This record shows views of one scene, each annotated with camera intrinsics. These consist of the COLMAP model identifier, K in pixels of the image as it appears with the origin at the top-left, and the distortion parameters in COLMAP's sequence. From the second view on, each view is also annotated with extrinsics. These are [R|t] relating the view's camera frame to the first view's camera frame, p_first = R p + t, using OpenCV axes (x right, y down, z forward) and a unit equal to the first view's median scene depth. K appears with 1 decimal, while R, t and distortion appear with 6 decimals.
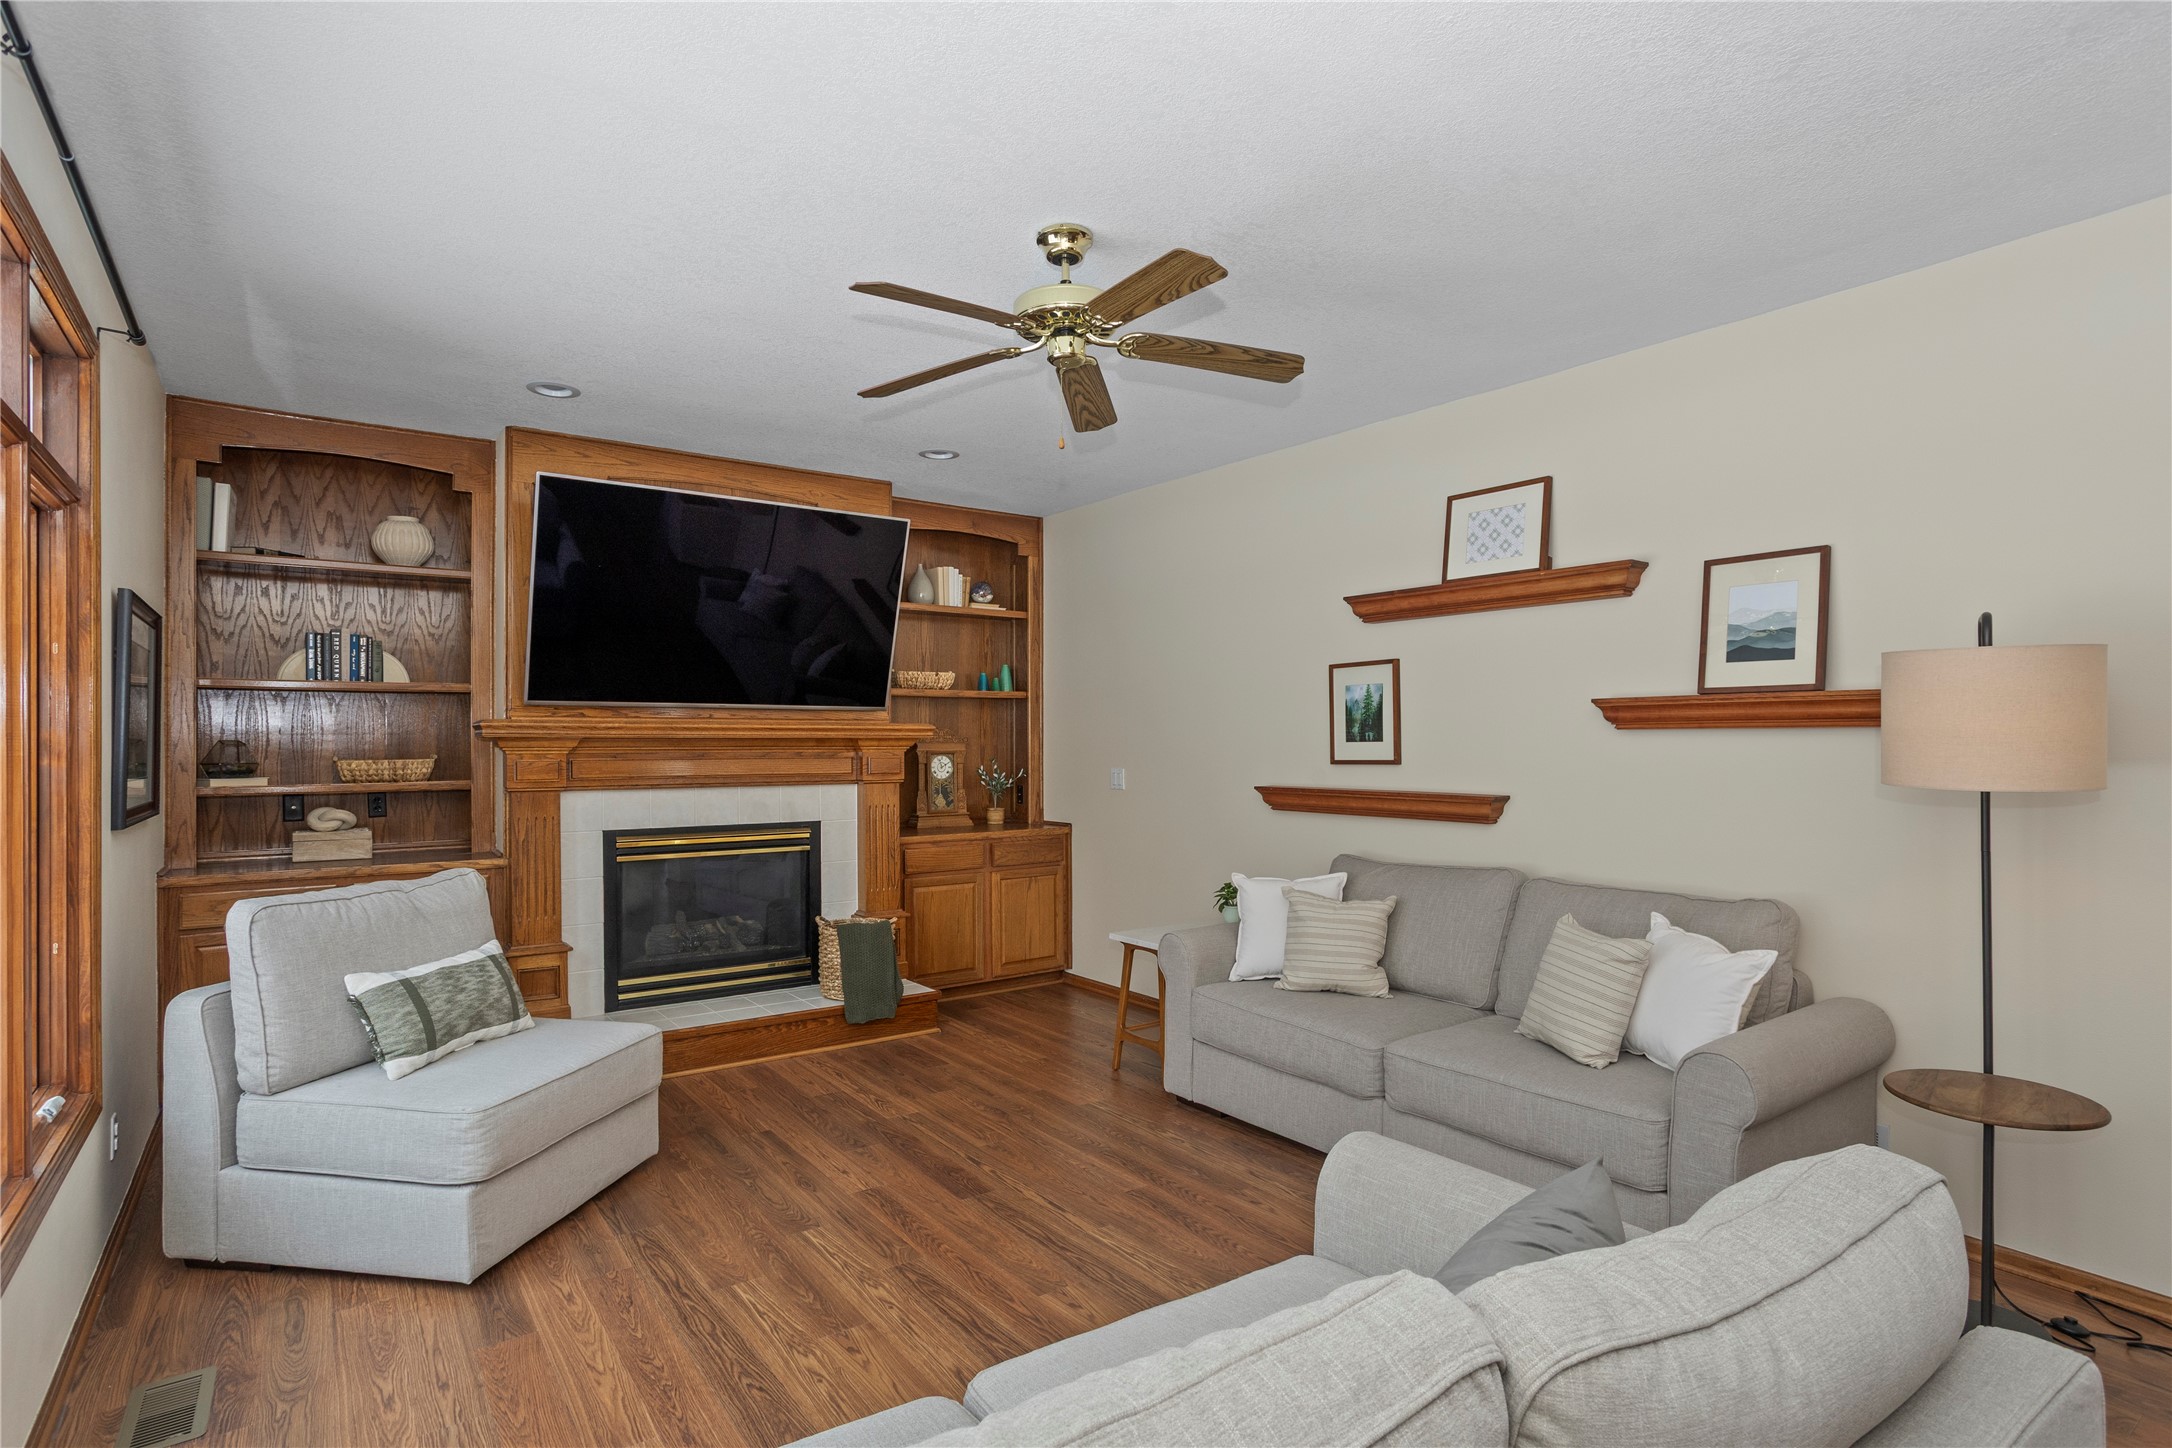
lens RADIAL K [[1076.5, 0, 1083.5], [0, 1076.5, 729.1], [0, 0, 1]] dist [-0.041849, 0.012900]
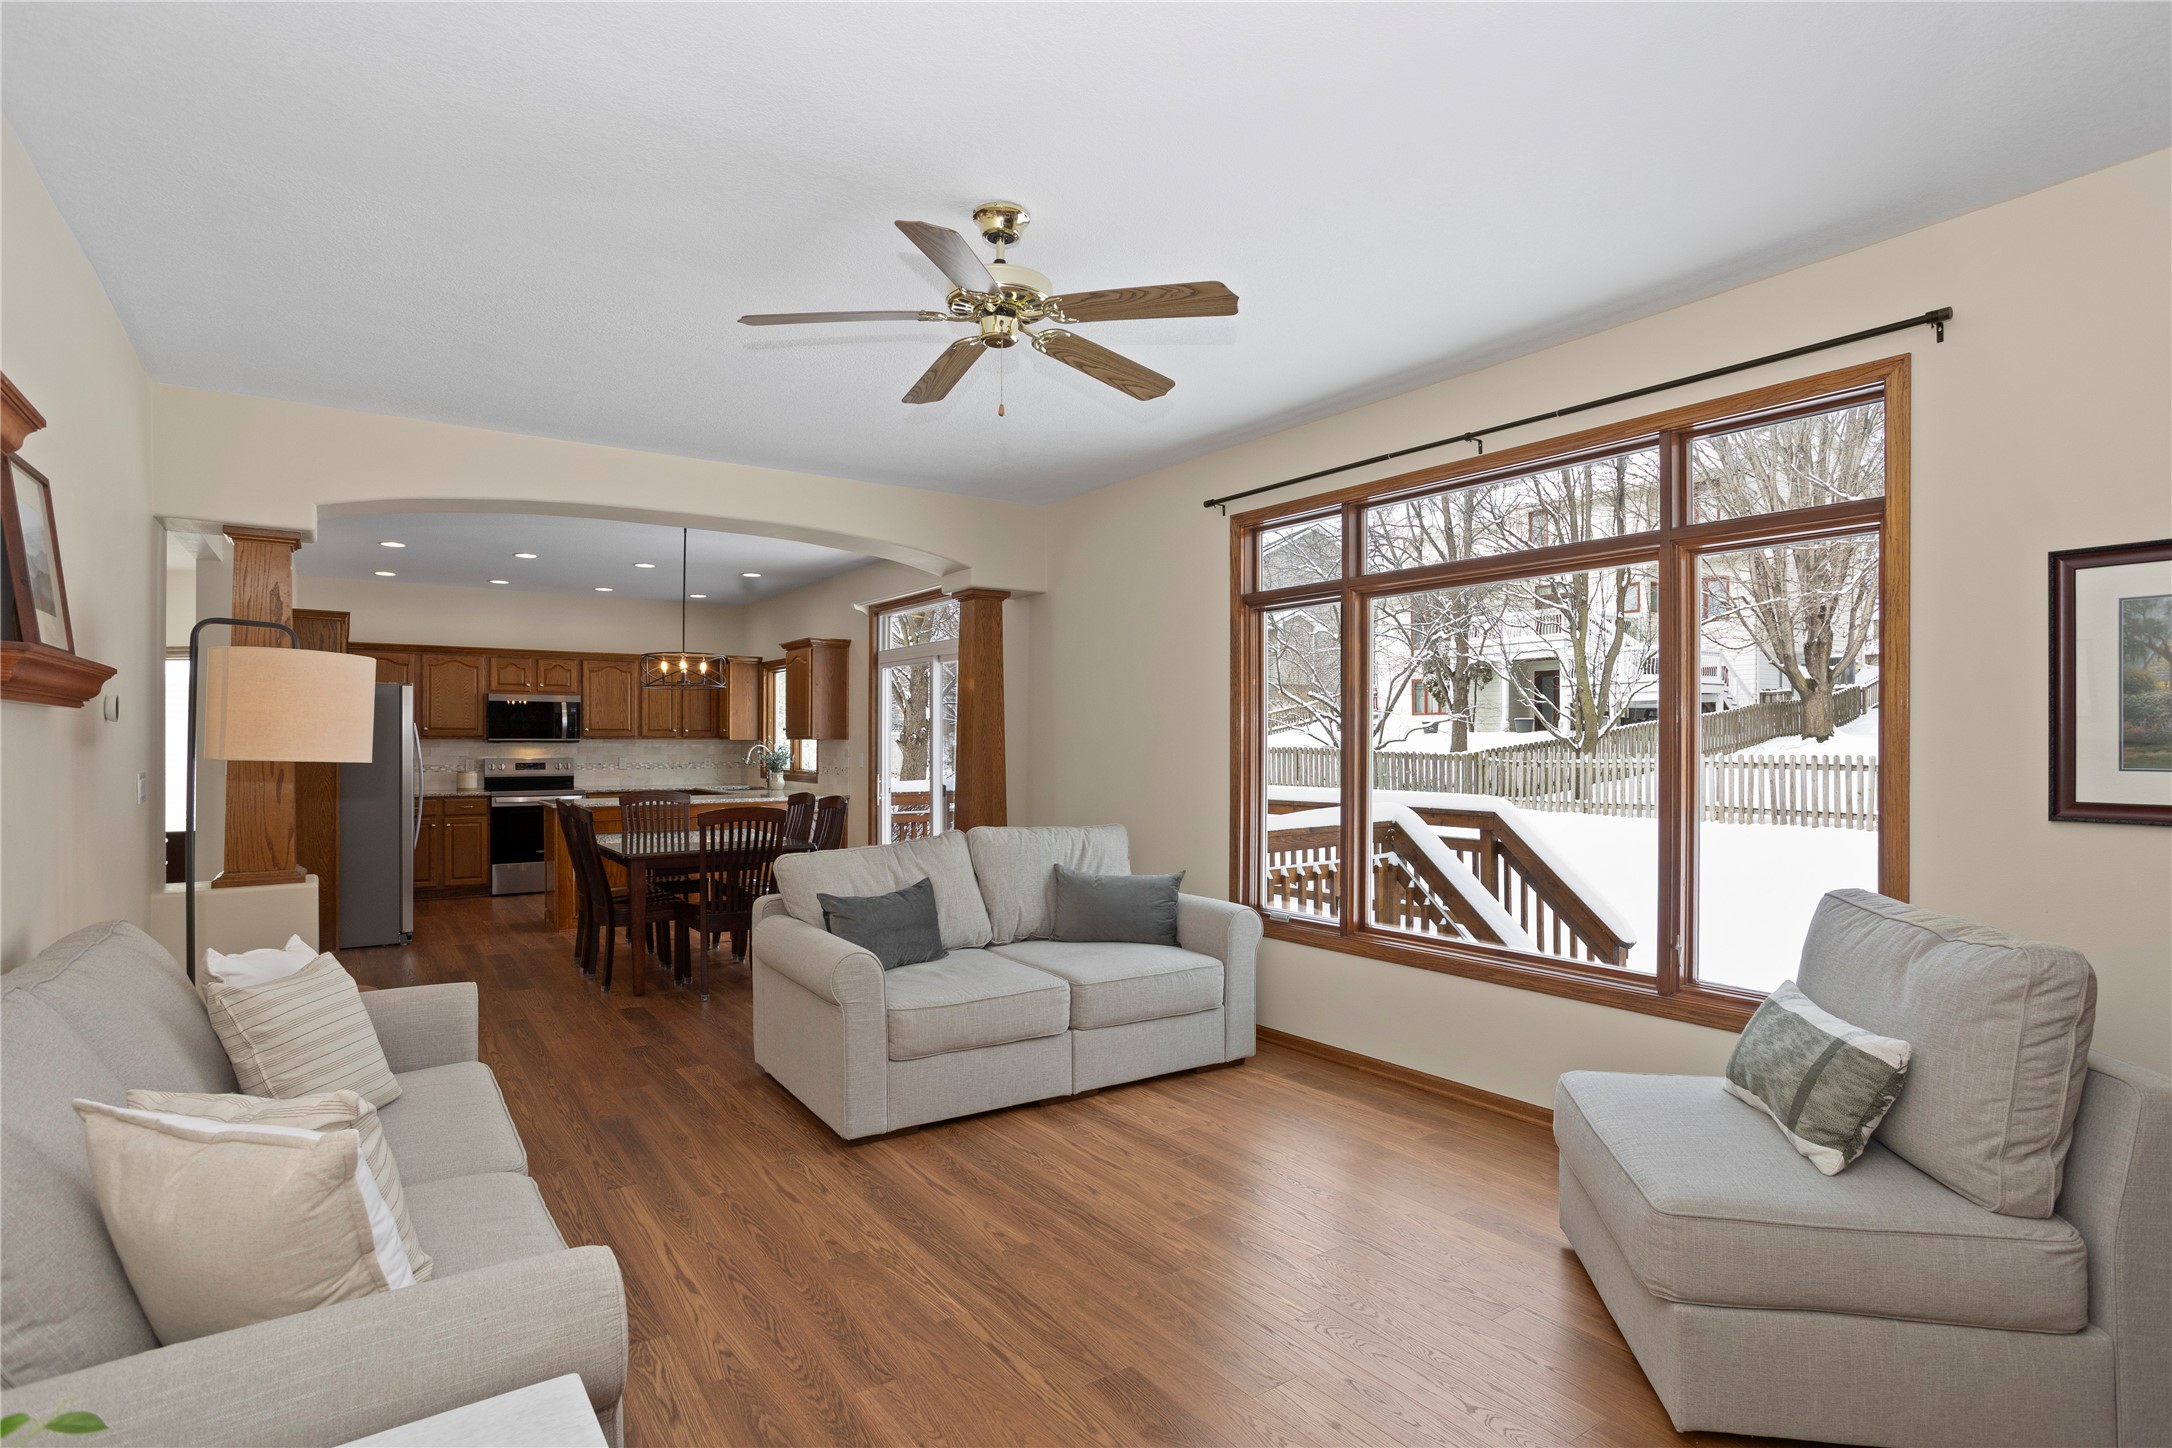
lens RADIAL K [[1076.5, 0, 1079.4], [0, 1076.5, 737.9], [0, 0, 1]] dist [-0.041849, 0.012900]
pose [[-0.999599, 0.001177, 0.028297, -0.073343], [0.000778, 0.999900, -0.014125, 0.023727], [-0.028310, -0.014097, -0.999500, 1.249399]]
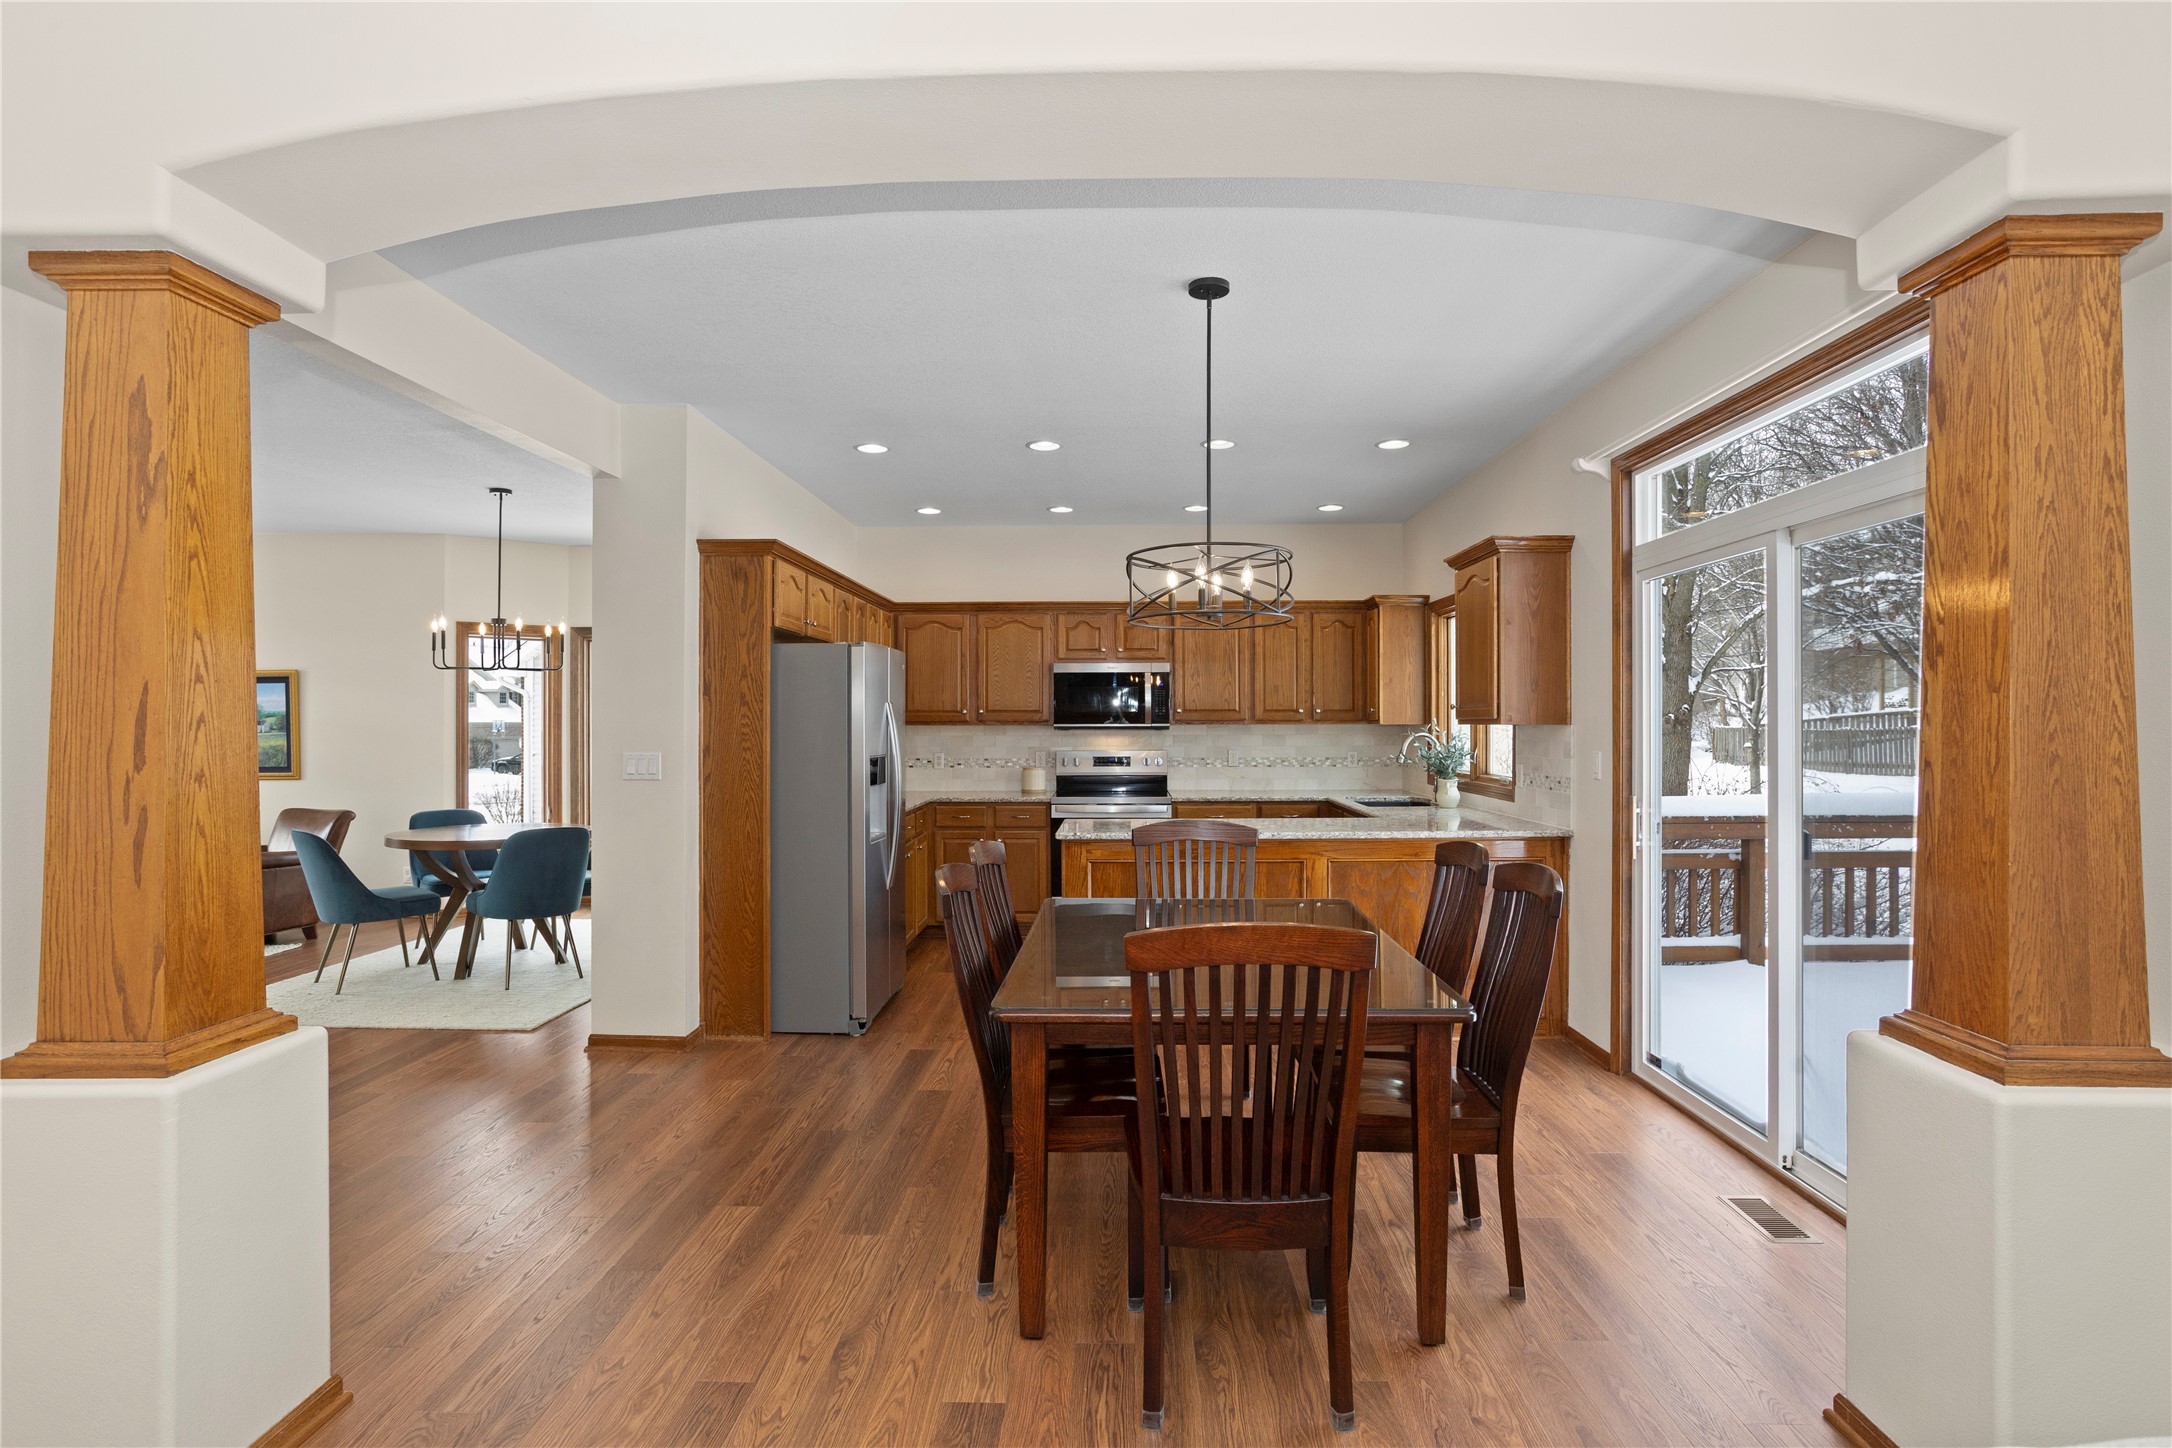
lens RADIAL K [[1076.5, 0, 1099.6], [0, 1076.5, 719.3], [0, 0, 1]] dist [-0.041849, 0.012900]
pose [[-0.792172, 0.005376, 0.610274, 0.136708], [-0.003364, 0.999908, -0.013175, 0.008099], [-0.610289, -0.012490, -0.792081, 0.389420]]
